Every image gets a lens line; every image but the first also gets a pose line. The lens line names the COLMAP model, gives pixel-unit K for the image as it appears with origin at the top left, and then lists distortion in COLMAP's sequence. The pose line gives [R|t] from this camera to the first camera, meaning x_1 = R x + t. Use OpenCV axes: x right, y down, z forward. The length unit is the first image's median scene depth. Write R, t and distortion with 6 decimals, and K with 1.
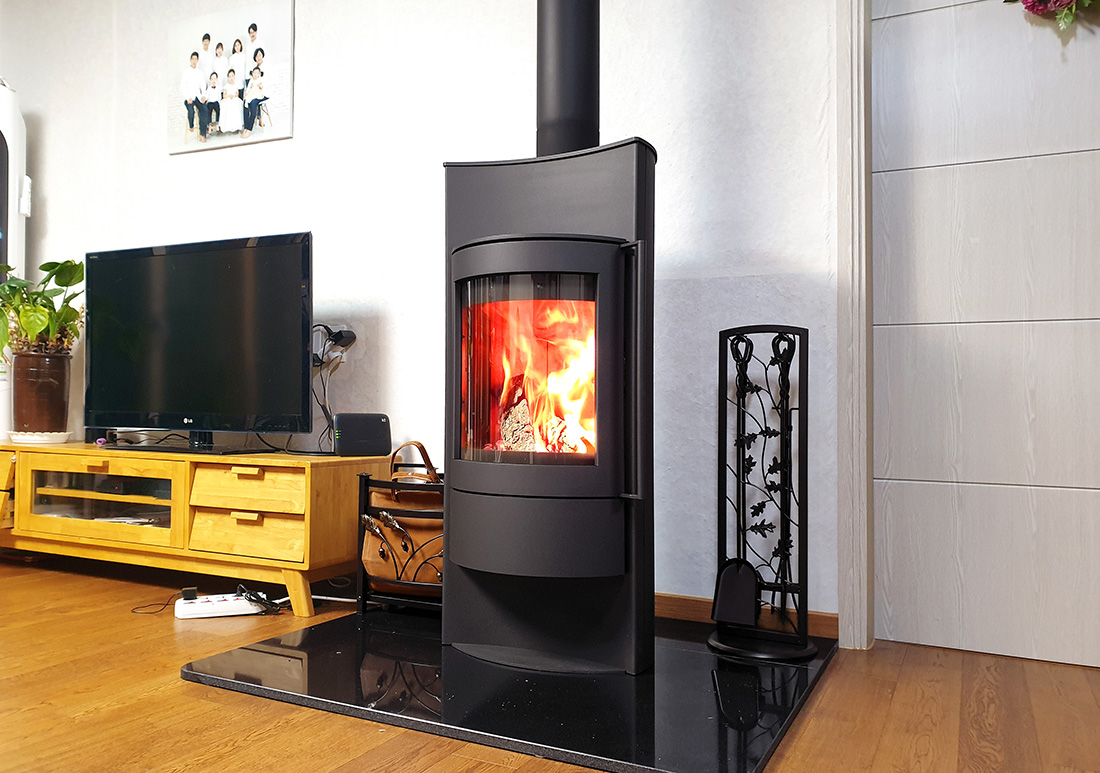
lens RADIAL K [[770.2, 0, 573.4], [0, 770.2, 392.9], [0, 0, 1]] dist [0.020707, -0.003296]
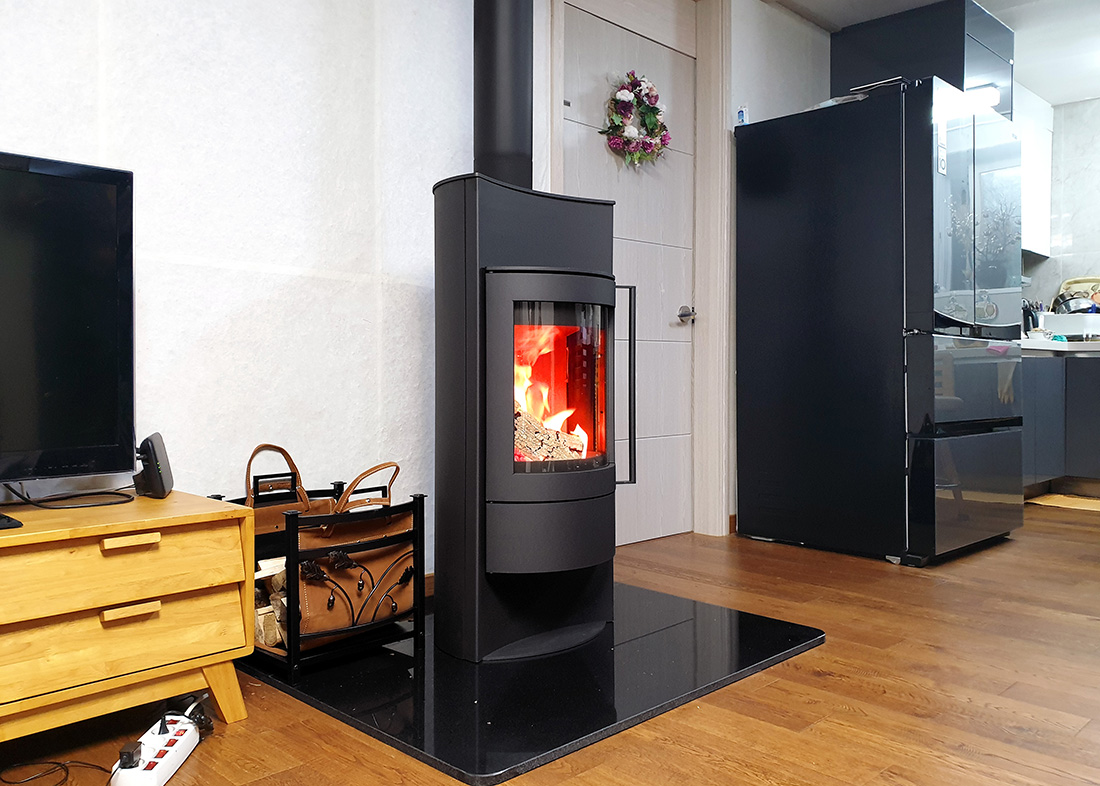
lens RADIAL K [[774.9, 0, 462.6], [0, 774.9, 373.4], [0, 0, 1]] dist [0.005490, 0.001649]
pose [[0.472345, -0.021440, 0.881153, -0.892216], [-0.010334, 0.999501, 0.029859, -0.062881], [-0.881353, -0.023209, 0.471887, 0.476353]]
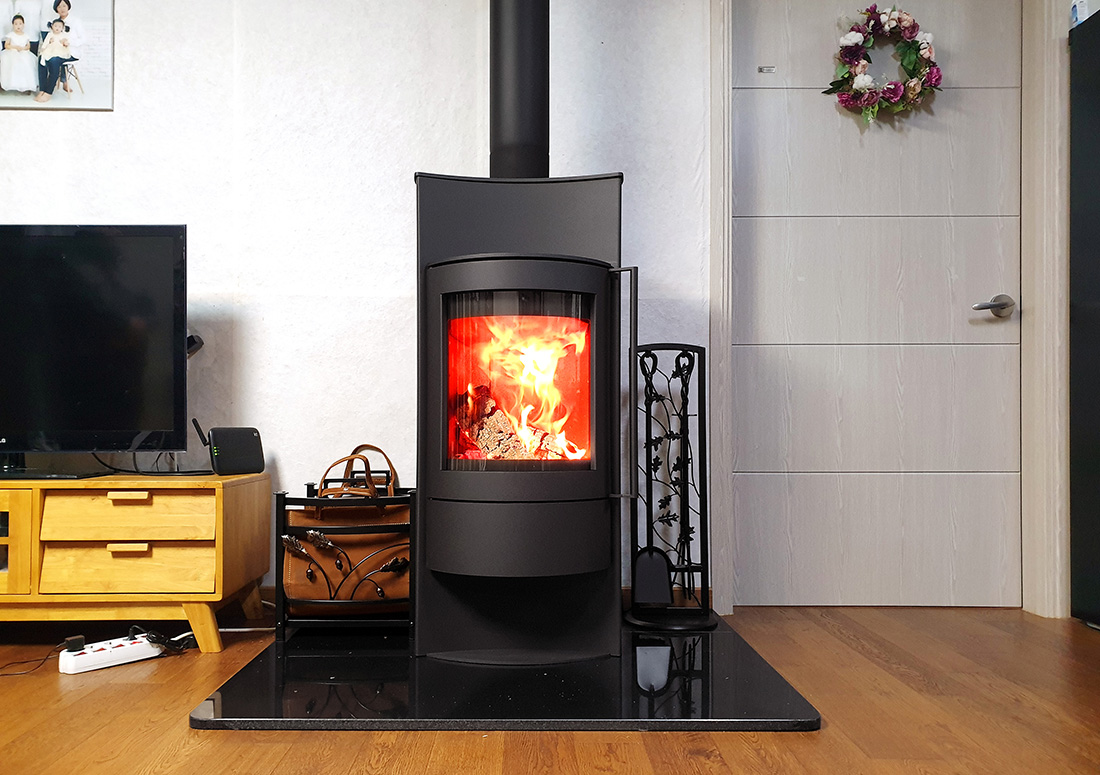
lens RADIAL K [[761.4, 0, 525.7], [0, 761.4, 413.1], [0, 0, 1]] dist [0.011319, -0.001868]
pose [[0.917860, -0.012515, 0.396707, -0.365647], [0.006925, 0.999856, 0.015519, -0.002331], [-0.396844, -0.011497, 0.917814, 0.038501]]
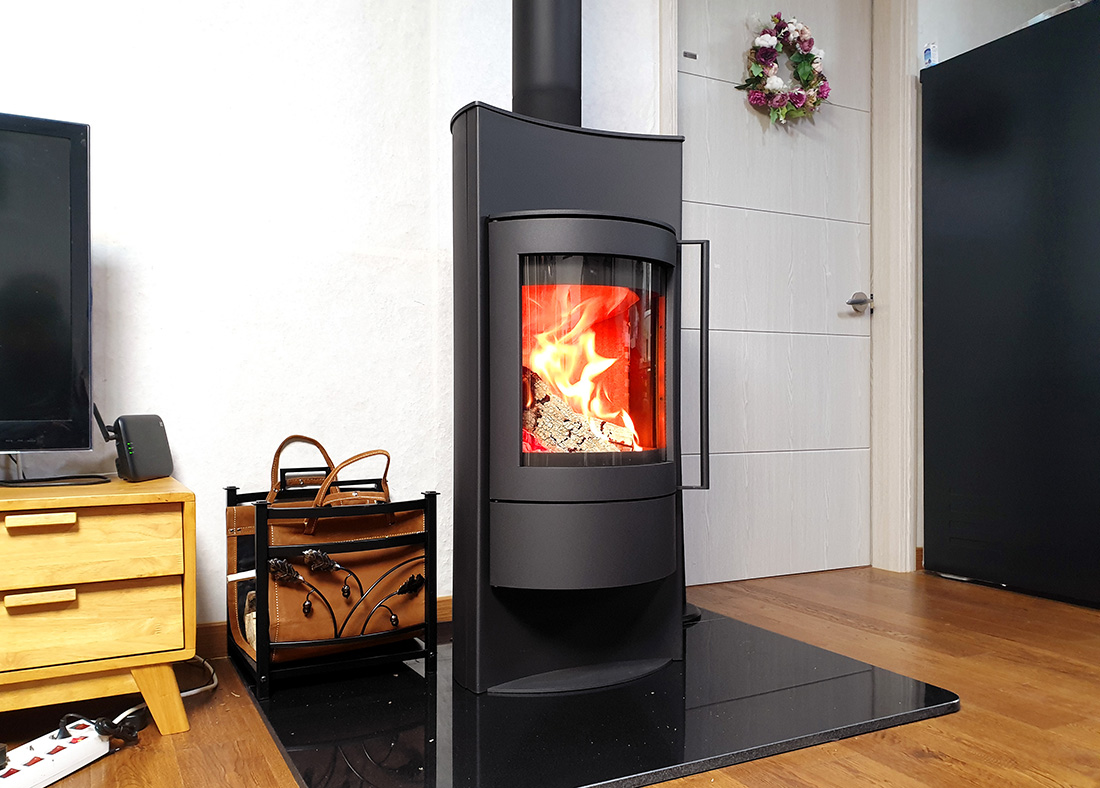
lens RADIAL K [[772.5, 0, 514.8], [0, 772.5, 399.3], [0, 0, 1]] dist [0.003809, 0.006316]
pose [[0.672832, -0.015997, 0.739622, -0.635857], [-0.004695, 0.999654, 0.025893, -0.006590], [-0.739780, -0.020894, 0.672524, 0.365351]]
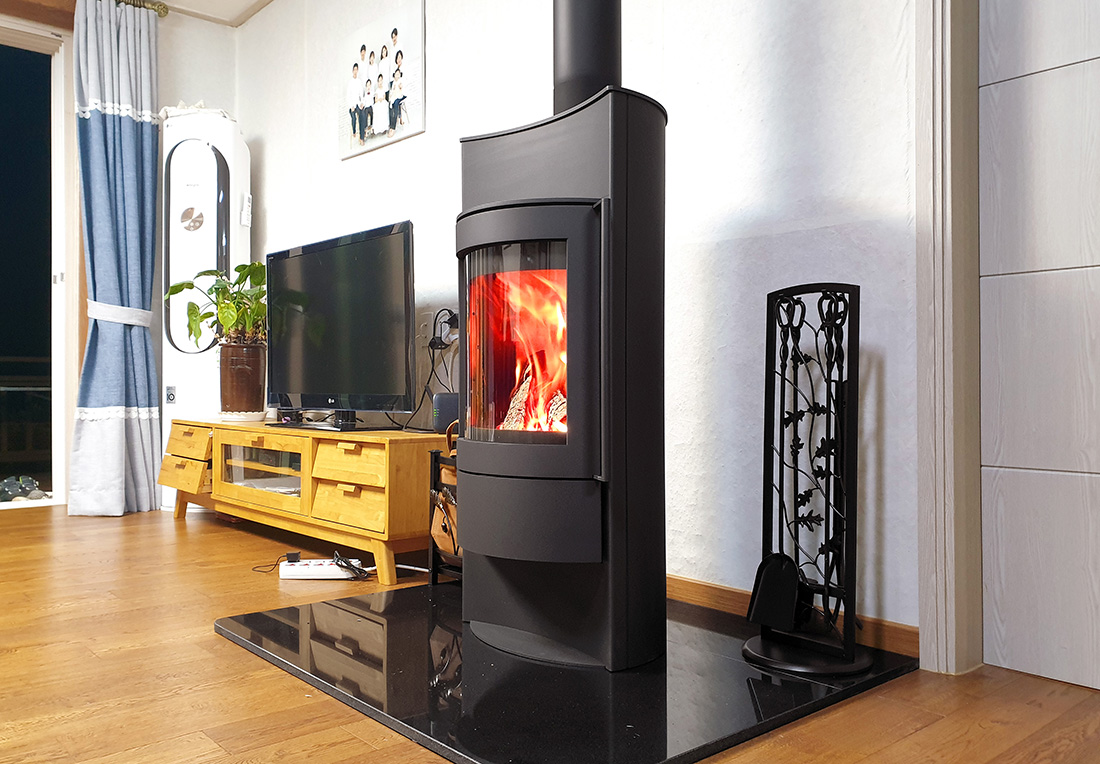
lens RADIAL K [[791.7, 0, 607.9], [0, 791.7, 380.8], [0, 0, 1]] dist [0.023059, -0.009392]
pose [[0.941547, -0.014186, -0.336584, 0.302638], [0.016447, 0.999857, 0.003868, 0.011746], [0.336481, -0.009178, 0.941646, 0.086411]]
